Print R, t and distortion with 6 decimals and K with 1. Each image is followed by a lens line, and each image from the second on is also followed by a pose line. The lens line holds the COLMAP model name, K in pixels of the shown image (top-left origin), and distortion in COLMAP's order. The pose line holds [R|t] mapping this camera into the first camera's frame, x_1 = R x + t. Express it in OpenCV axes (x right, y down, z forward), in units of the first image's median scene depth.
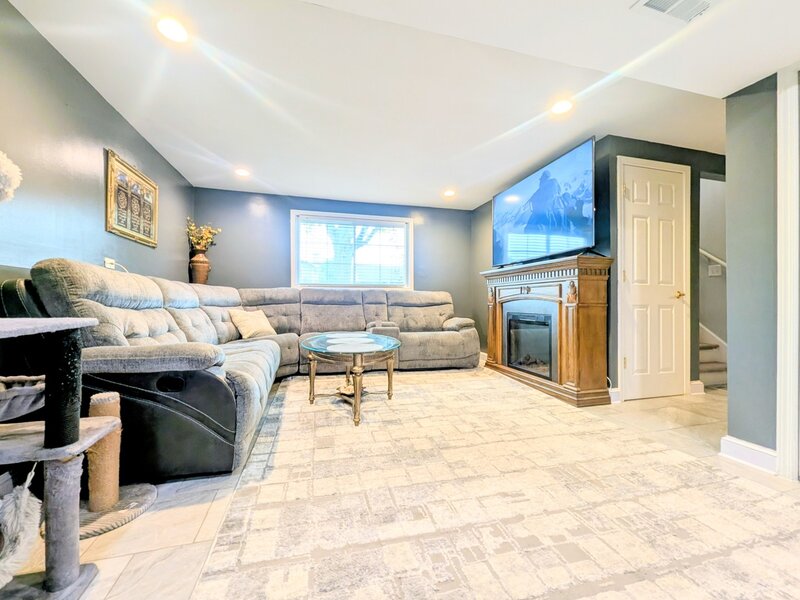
lens RADIAL K [[331.1, 0, 399.6], [0, 331.1, 298.5], [0, 0, 1]] dist [0.004144, -0.002066]
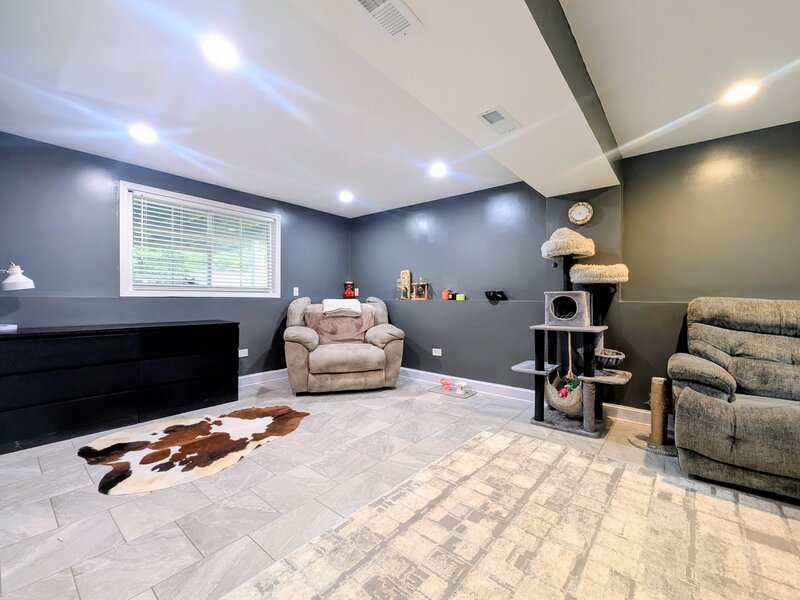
lens RADIAL K [[331.1, 0, 399.7], [0, 331.1, 300.1], [0, 0, 1]] dist [0.004144, -0.002066]
pose [[-0.823373, -0.010206, -0.567409, 1.202220], [-0.011825, 0.999930, -0.000827, -0.100807], [0.567378, 0.006029, -0.823436, 1.647214]]
